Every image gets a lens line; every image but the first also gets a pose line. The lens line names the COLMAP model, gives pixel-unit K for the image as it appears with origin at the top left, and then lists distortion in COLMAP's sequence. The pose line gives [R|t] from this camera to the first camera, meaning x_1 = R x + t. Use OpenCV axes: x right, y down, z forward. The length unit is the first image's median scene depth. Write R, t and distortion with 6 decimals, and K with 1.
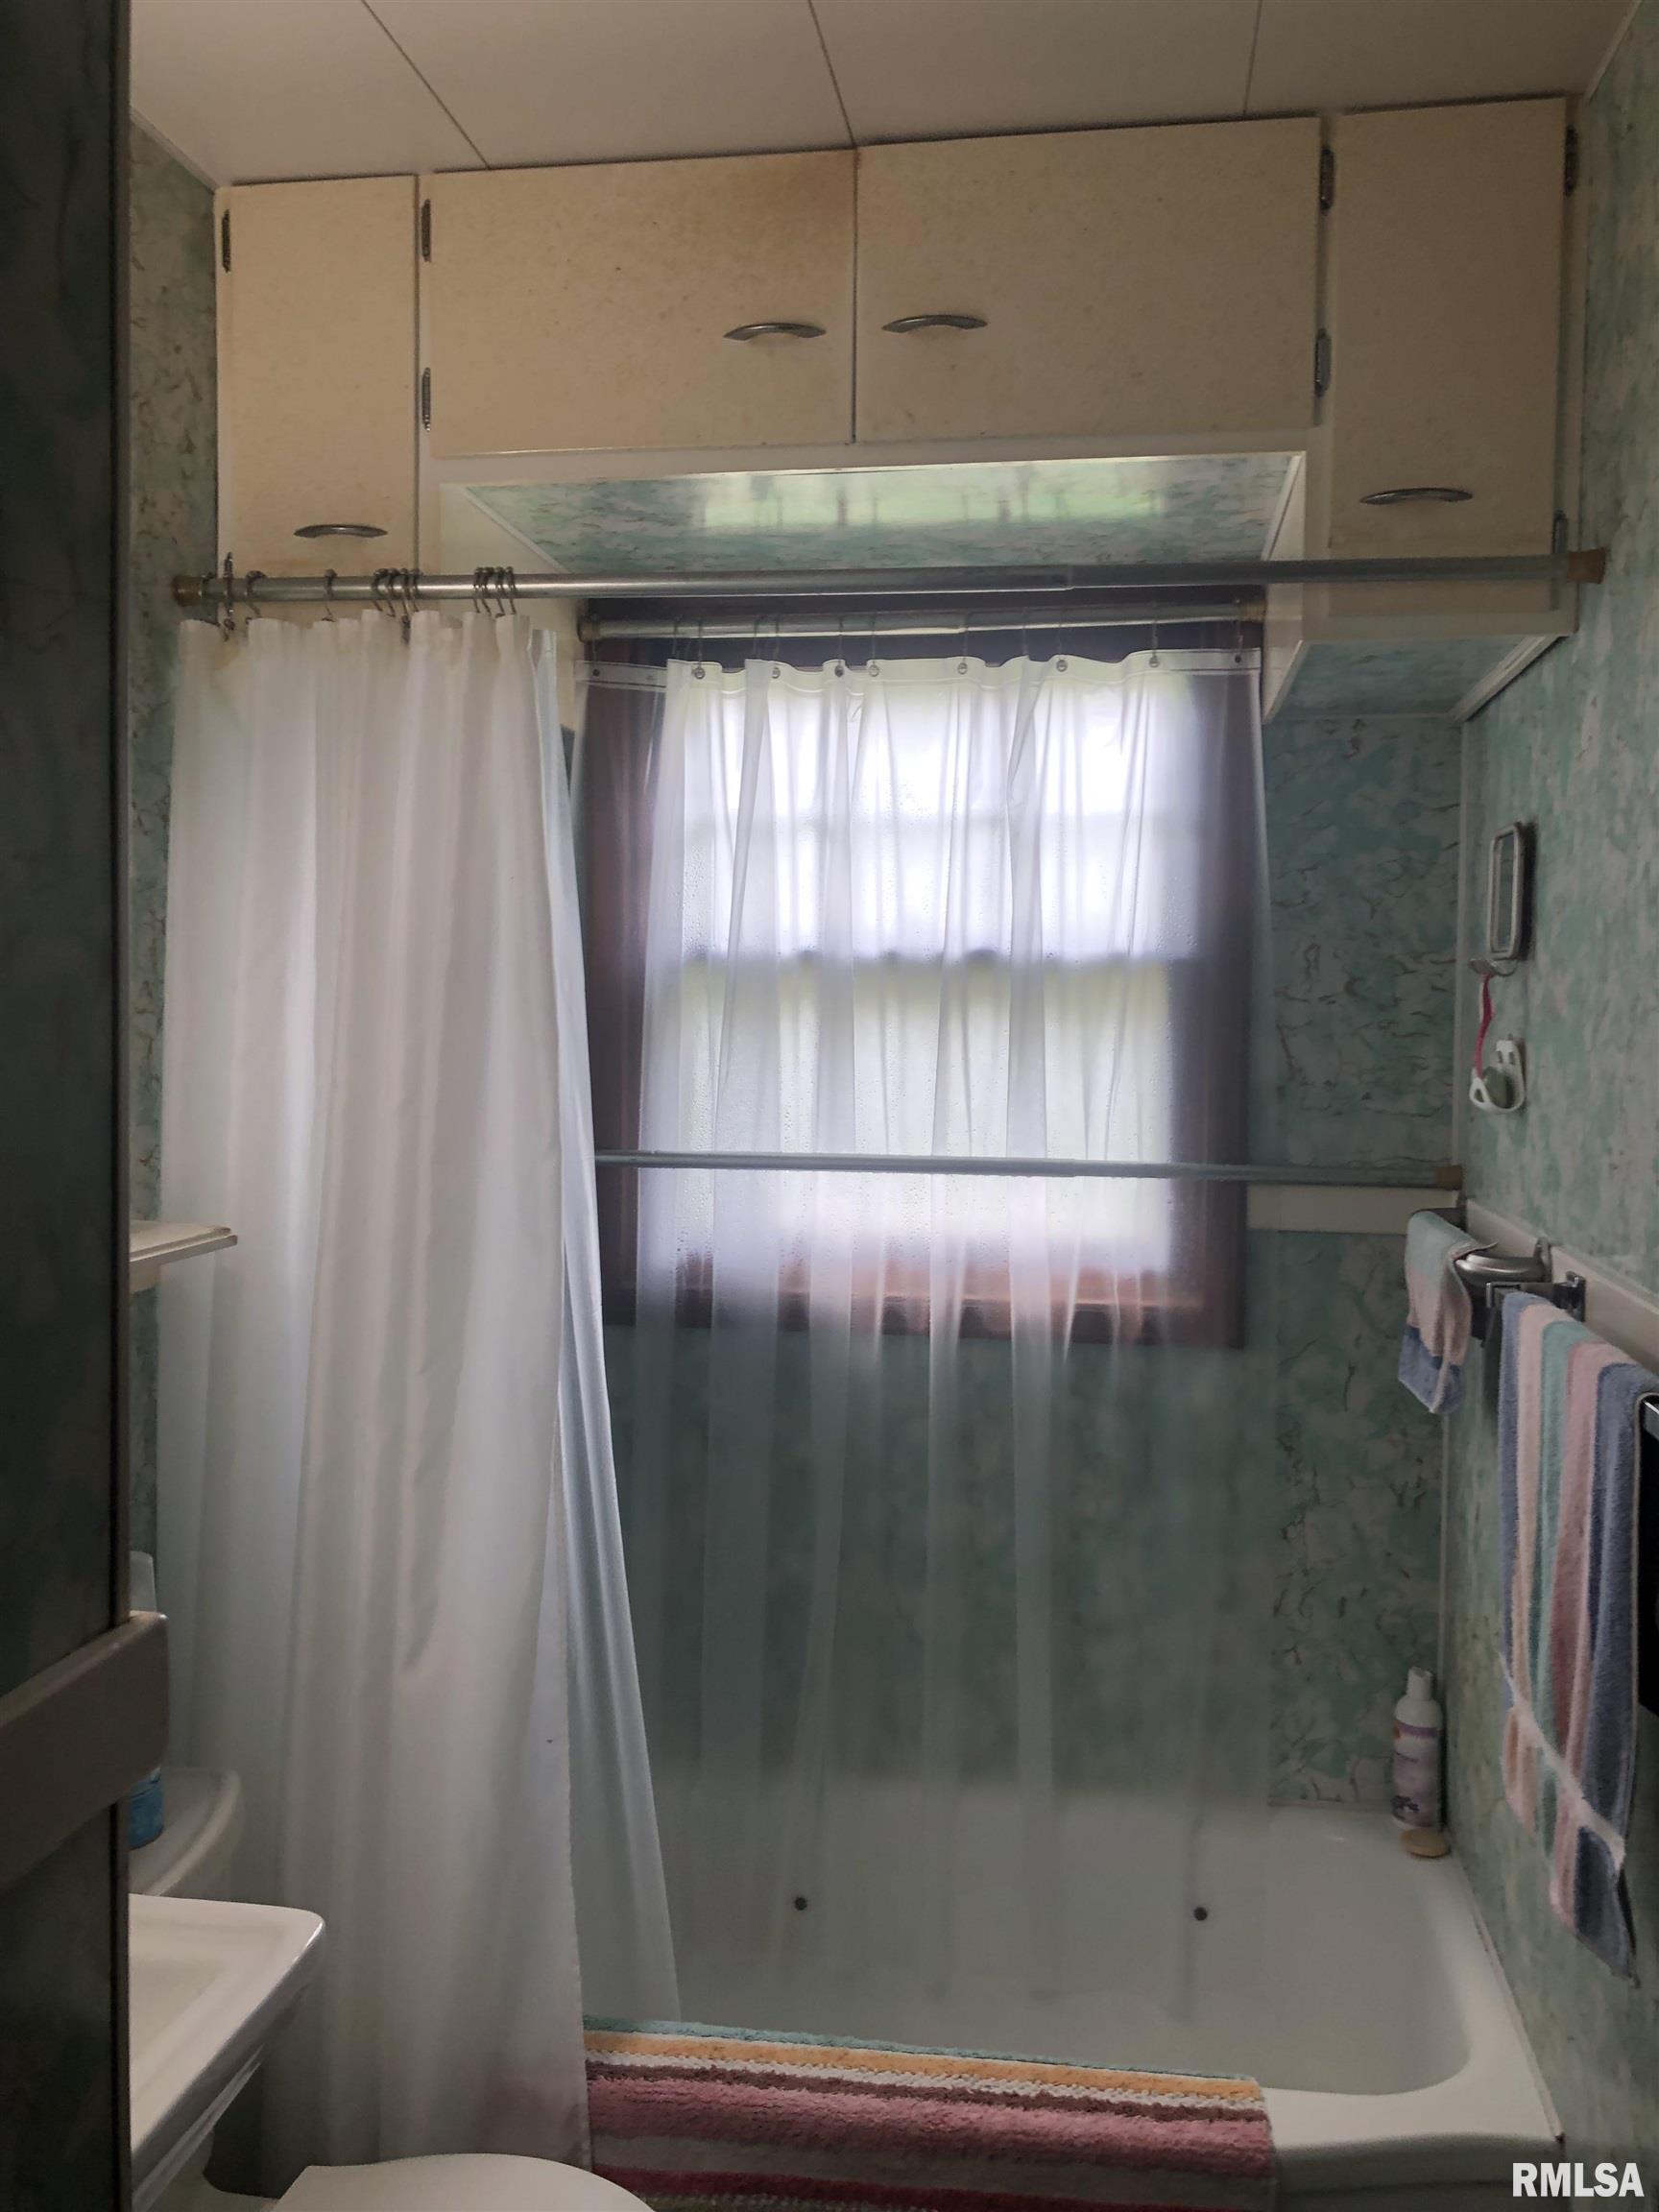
lens RADIAL K [[1810.3, 0, 829.5], [0, 1810.3, 1106.0], [0, 0, 1]] dist [0.000976, -0.057335]
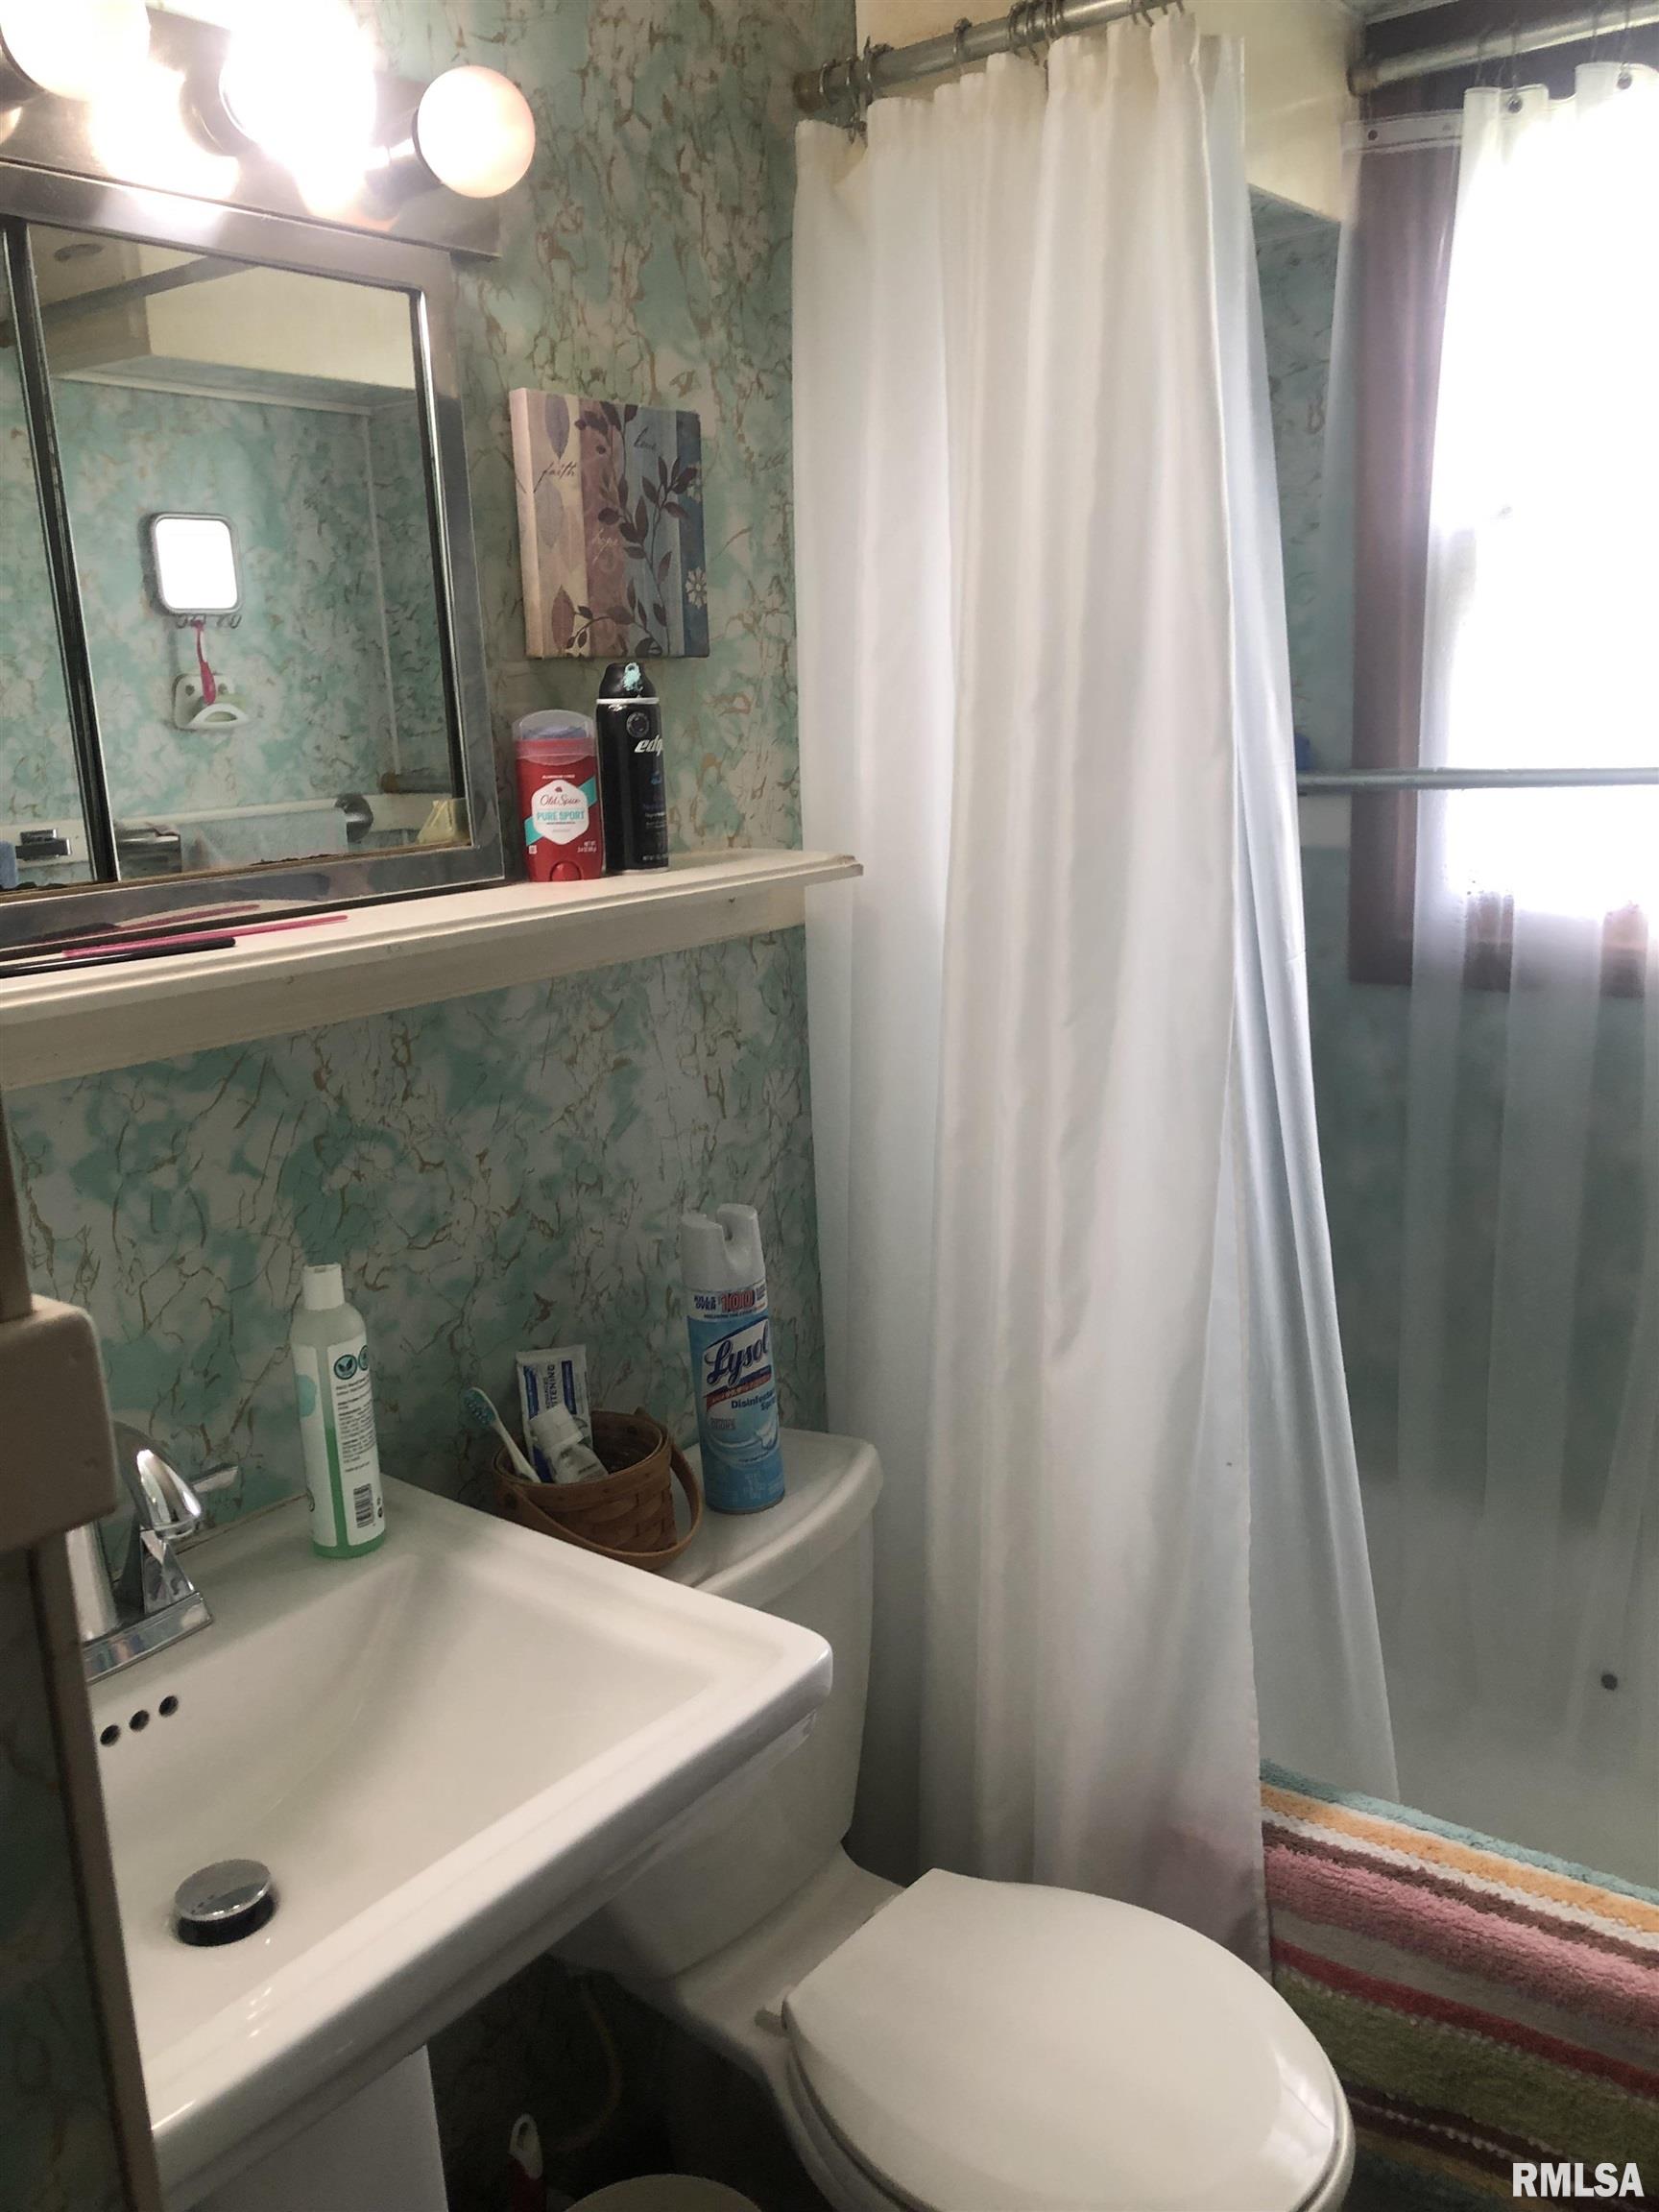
lens RADIAL K [[1734.4, 0, 829.5], [0, 1734.4, 1106.0], [0, 0, 1]] dist [0.004508, -0.014697]
pose [[0.861334, 0.058387, -0.504673, 0.084471], [0.032712, 0.984939, 0.169780, 0.041780], [0.506985, -0.162746, 0.846451, 0.243897]]
